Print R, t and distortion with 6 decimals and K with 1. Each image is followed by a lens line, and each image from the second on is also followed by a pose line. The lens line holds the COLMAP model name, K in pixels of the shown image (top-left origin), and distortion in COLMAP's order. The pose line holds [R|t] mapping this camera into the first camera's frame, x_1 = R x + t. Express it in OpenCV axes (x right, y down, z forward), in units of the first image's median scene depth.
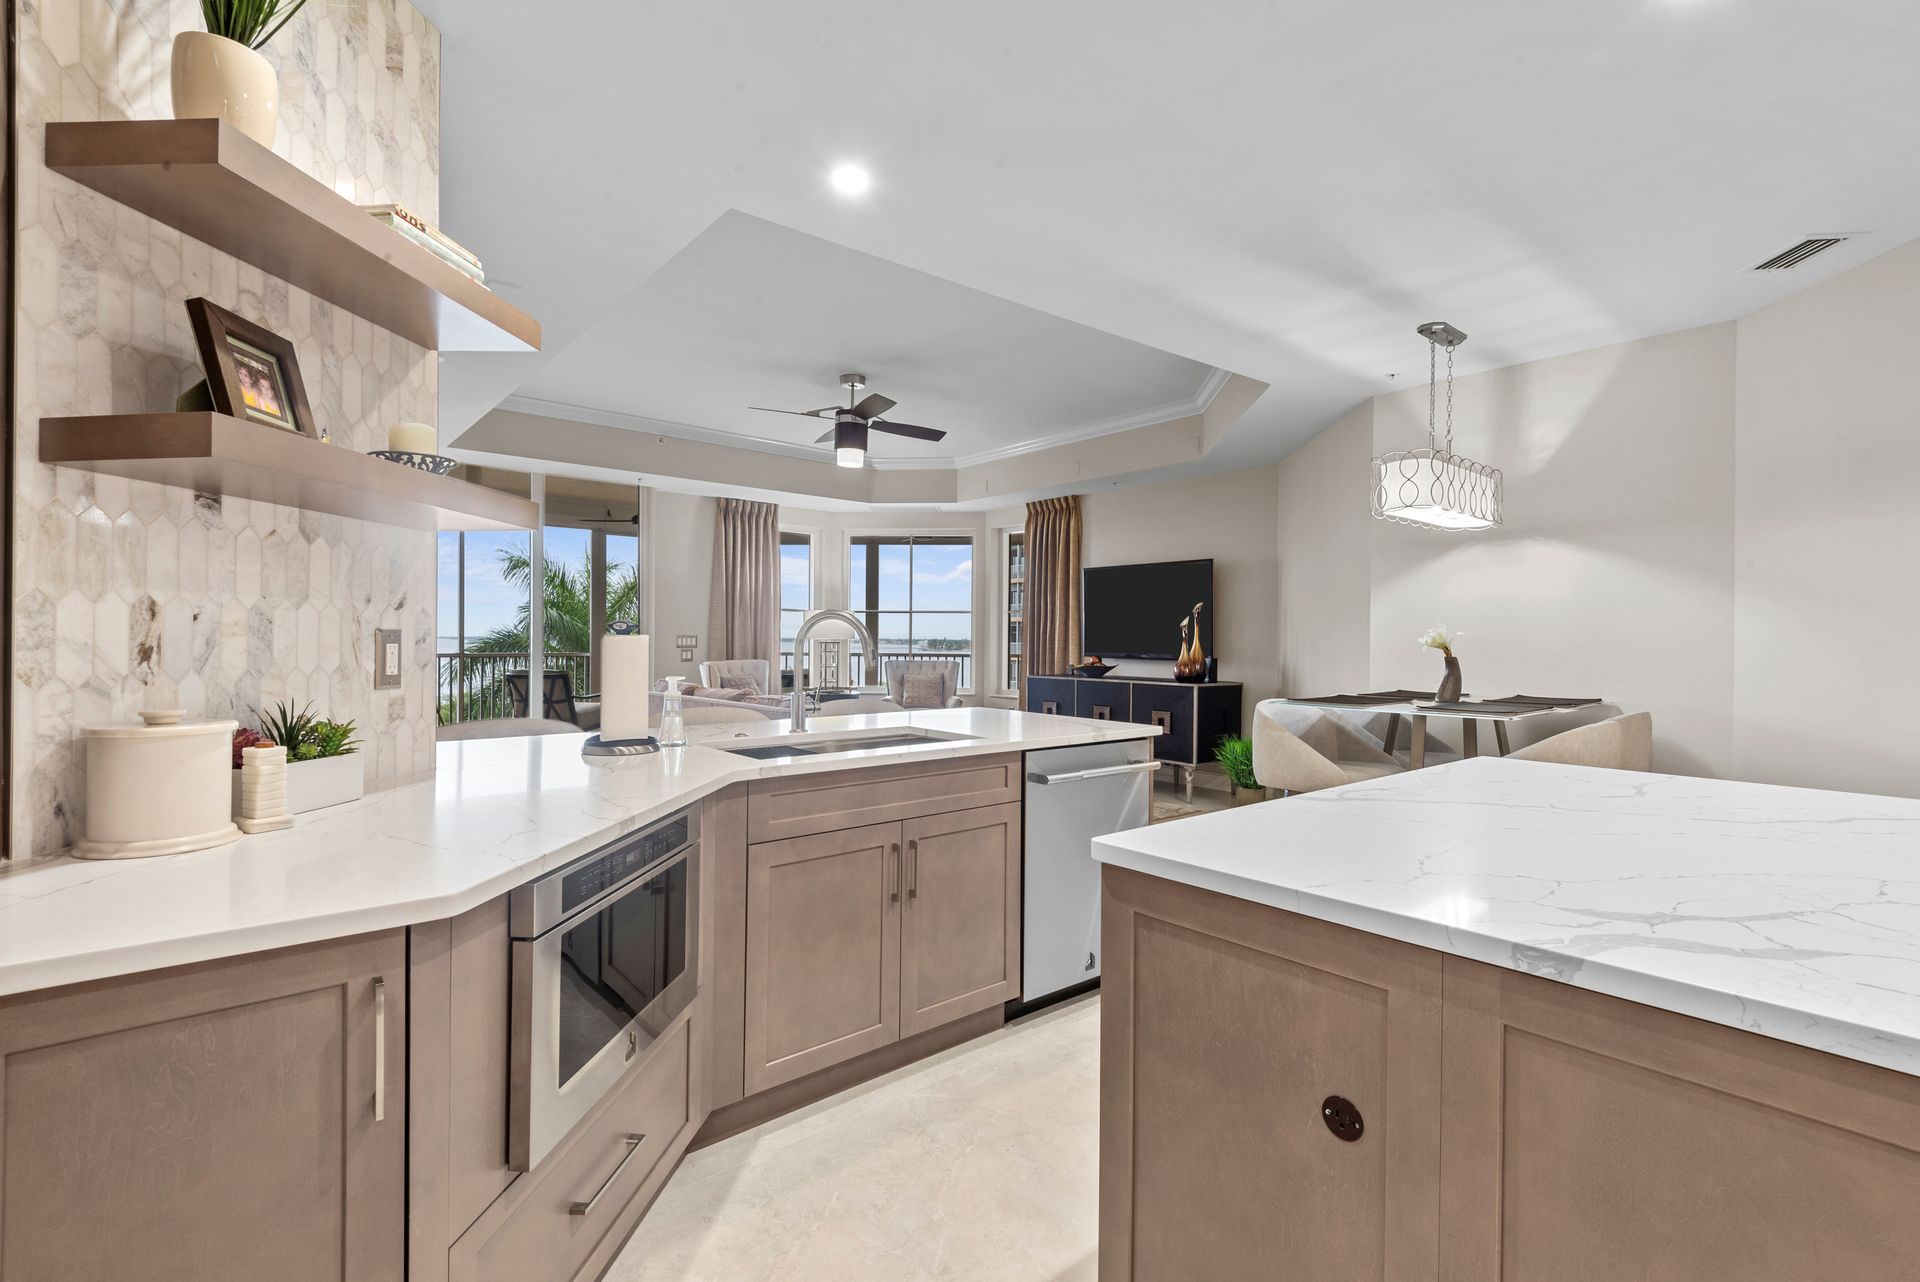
lens RADIAL K [[868.8, 0, 959.5], [0, 868.8, 637.2], [0, 0, 1]] dist [0.028929, -0.013666]
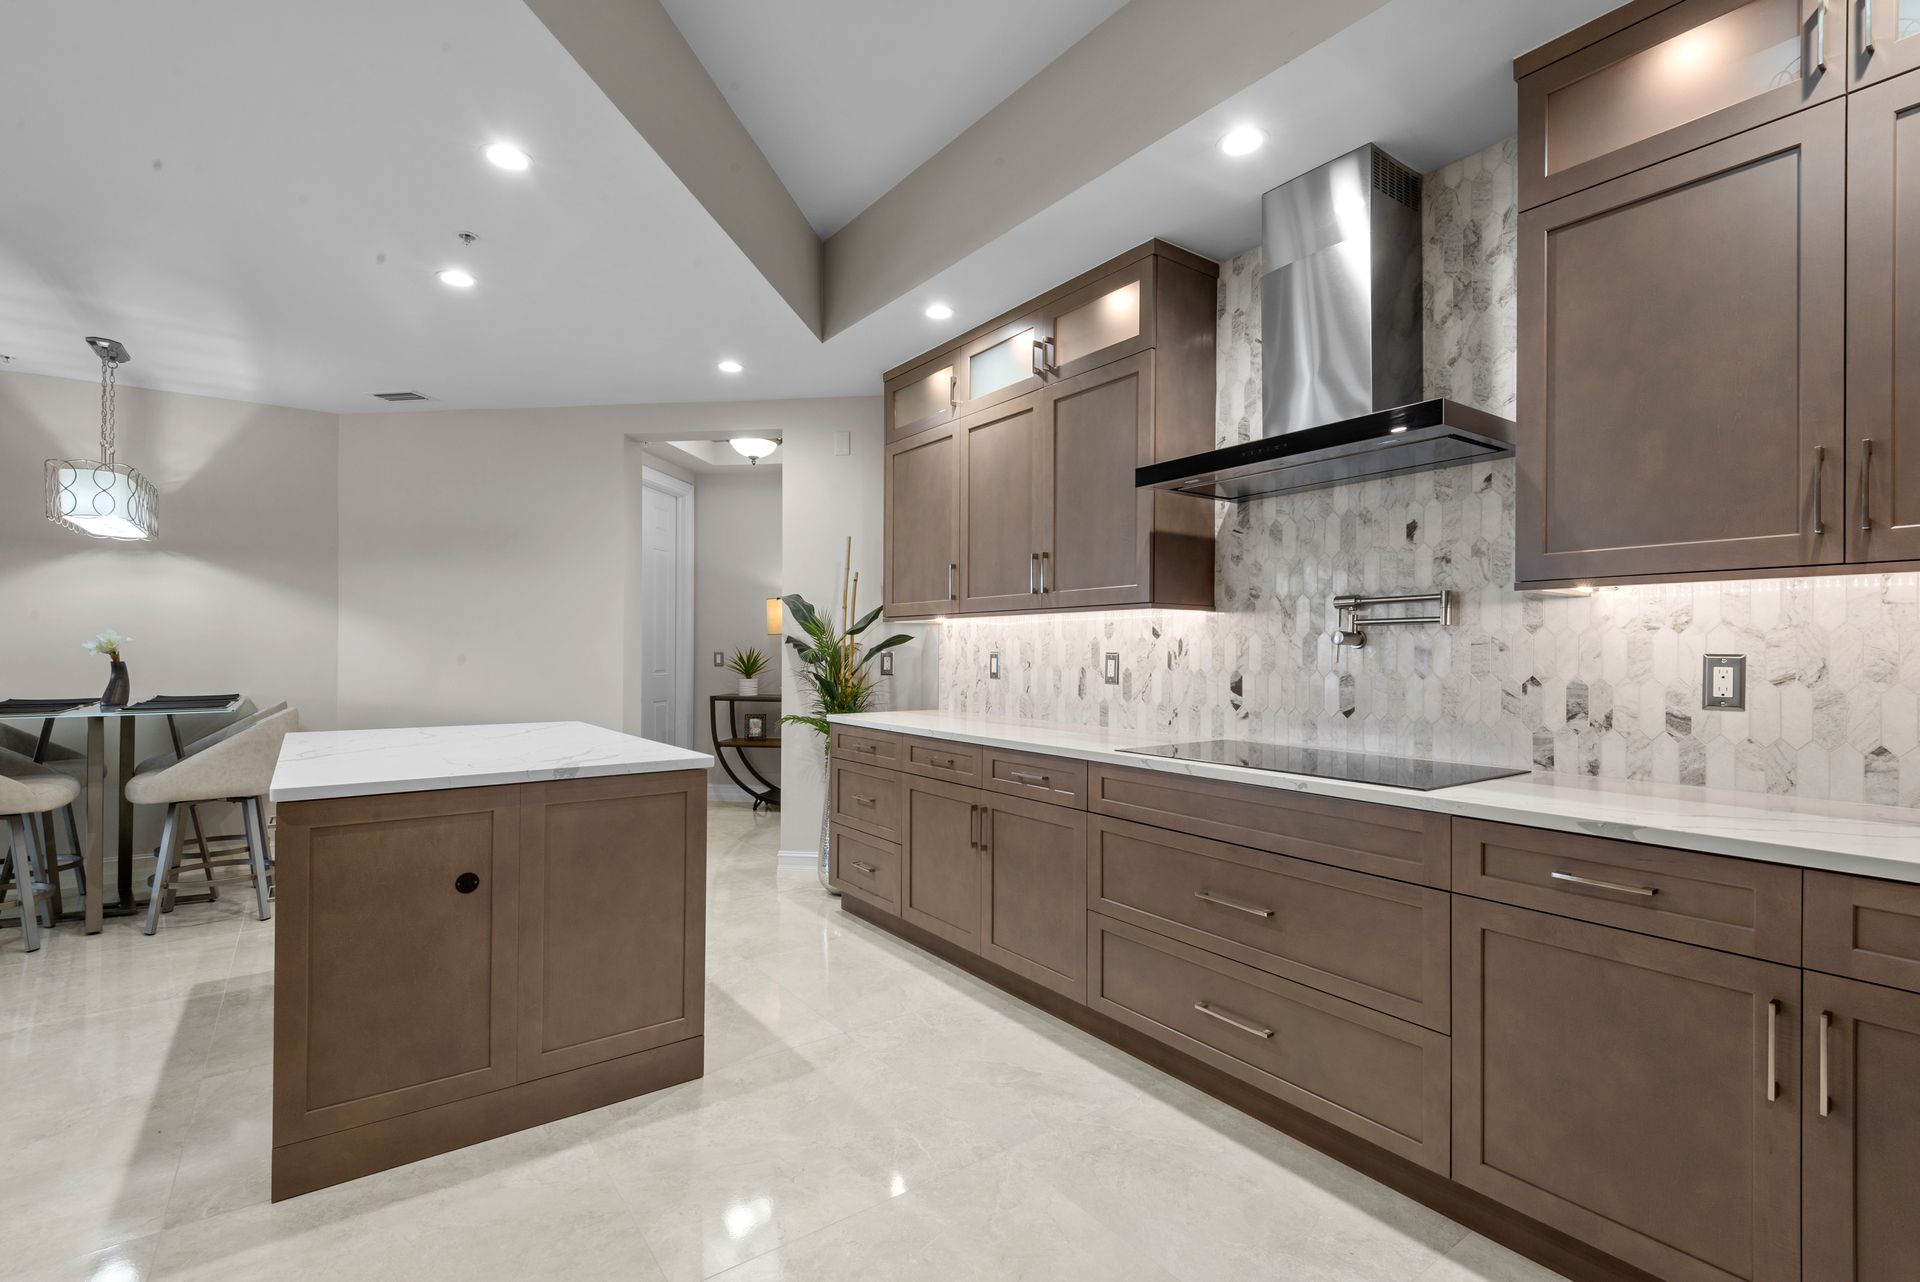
lens RADIAL K [[868.8, 0, 954.9], [0, 868.8, 652.8], [0, 0, 1]] dist [0.028929, -0.013666]
pose [[0.076056, -0.008362, 0.997068, -0.248717], [-0.006518, 0.999939, 0.008883, -0.002020], [-0.997082, -0.007174, 0.075997, -0.046373]]
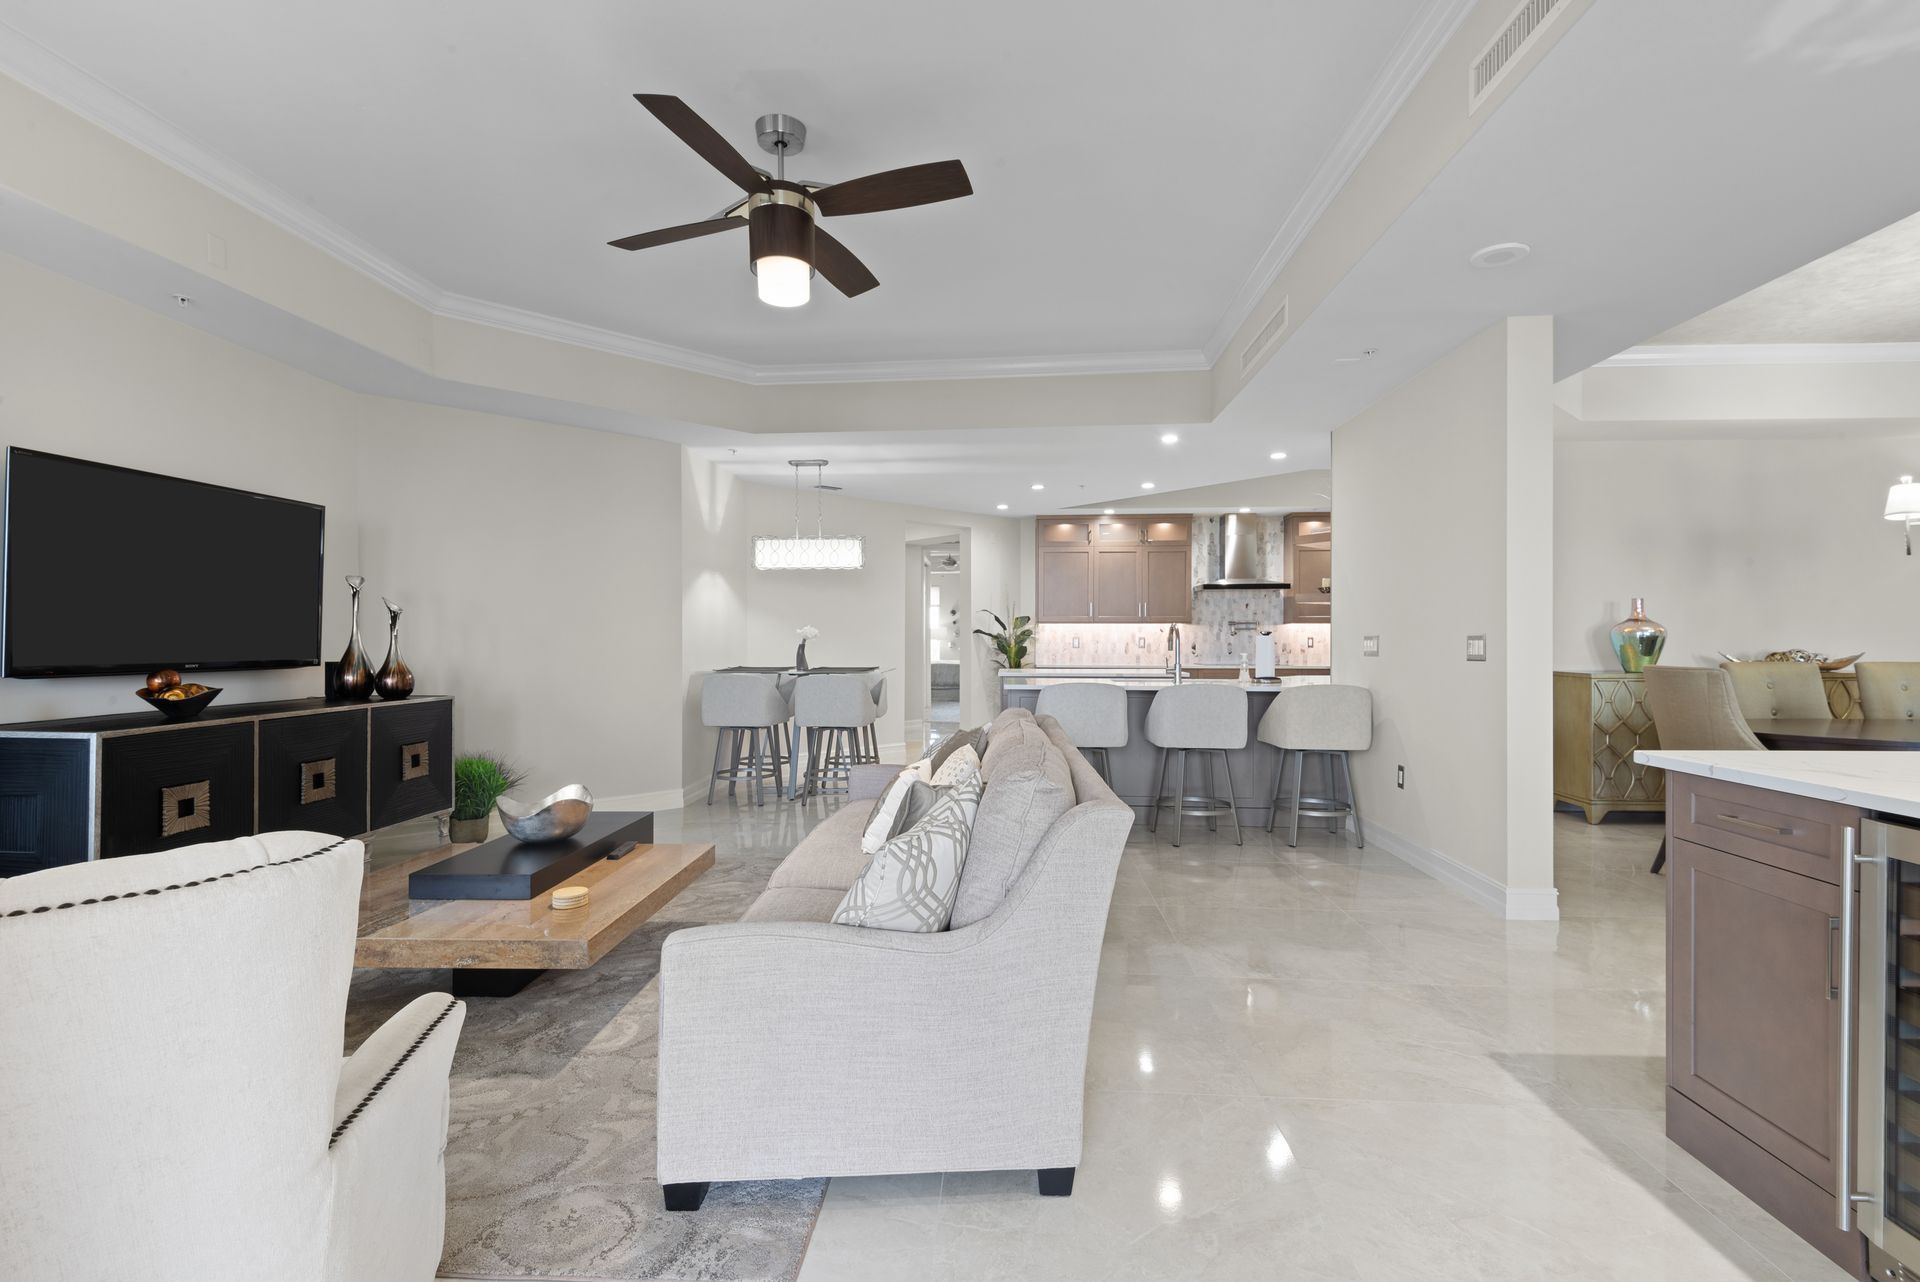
lens RADIAL K [[839.6, 0, 946.2], [0, 839.6, 638.0], [0, 0, 1]] dist [0.014667, -0.002264]
pose [[-0.710328, -0.006889, 0.703837, -0.507083], [-0.006670, 0.999973, 0.003056, 0.001039], [-0.703839, -0.002524, -0.710355, 1.196408]]
